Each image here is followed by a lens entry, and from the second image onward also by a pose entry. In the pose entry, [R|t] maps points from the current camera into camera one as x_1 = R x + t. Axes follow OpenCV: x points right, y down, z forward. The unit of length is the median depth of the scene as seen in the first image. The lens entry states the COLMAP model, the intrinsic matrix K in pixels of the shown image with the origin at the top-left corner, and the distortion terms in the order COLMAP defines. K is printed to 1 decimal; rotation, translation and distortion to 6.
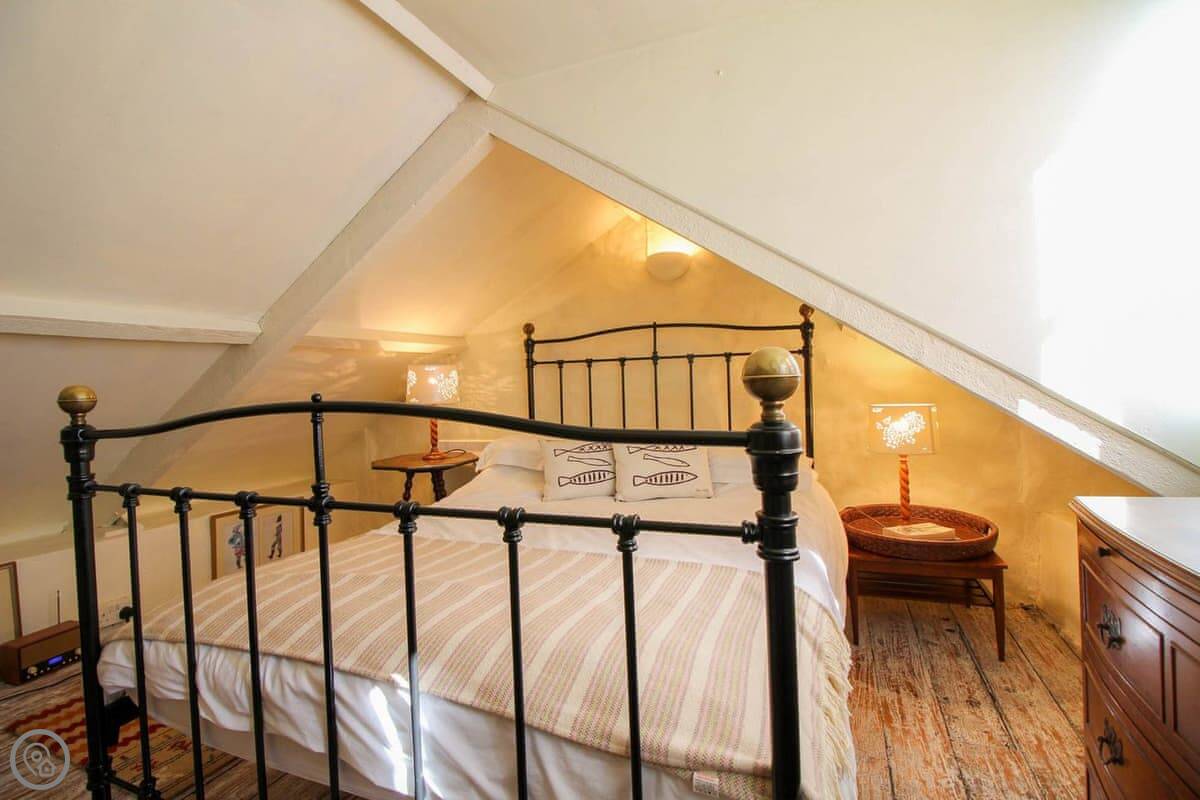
lens RADIAL K [[557.3, 0, 599.6], [0, 557.3, 383.2], [0, 0, 1]] dist [-0.001198, -0.011157]
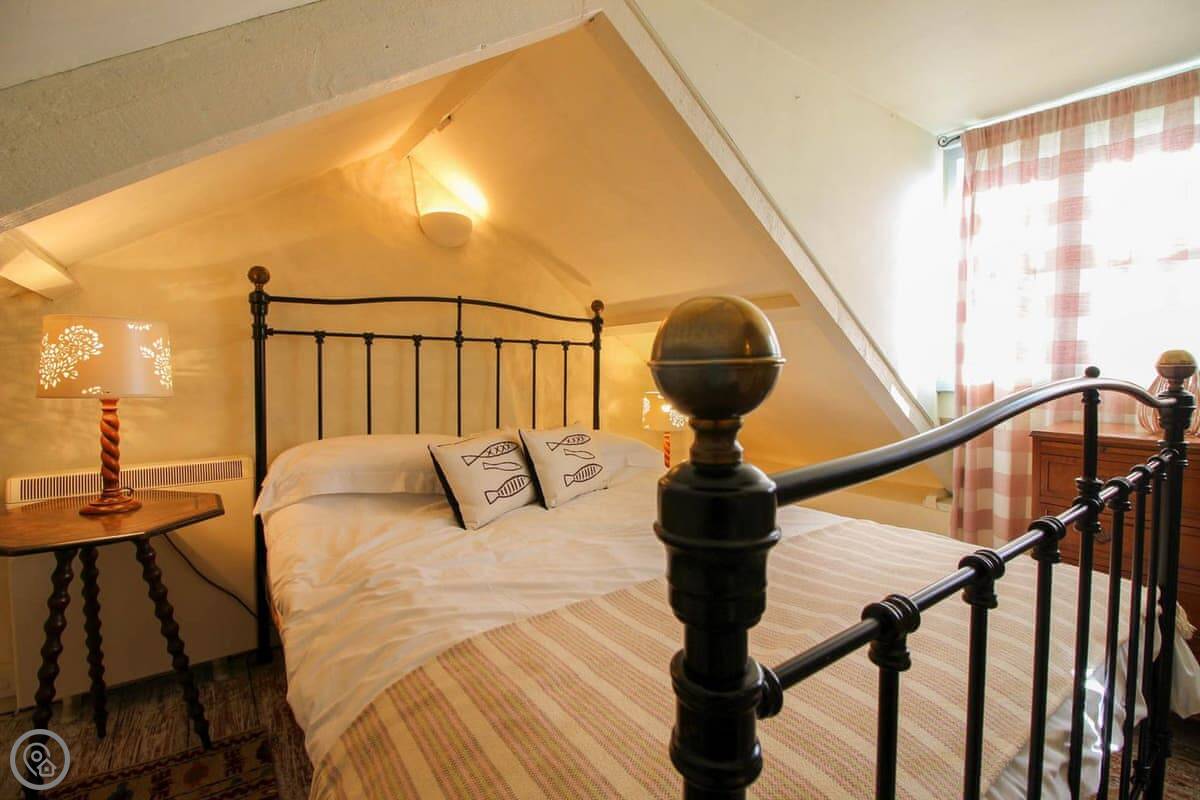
lens RADIAL K [[557.3, 0, 599.6], [0, 557.3, 383.2], [0, 0, 1]] dist [-0.001198, -0.011157]
pose [[0.514014, 0.009124, 0.857733, -0.502388], [-0.014148, 0.999898, -0.002158, 0.019062], [-0.857665, -0.011026, 0.514090, 0.392918]]
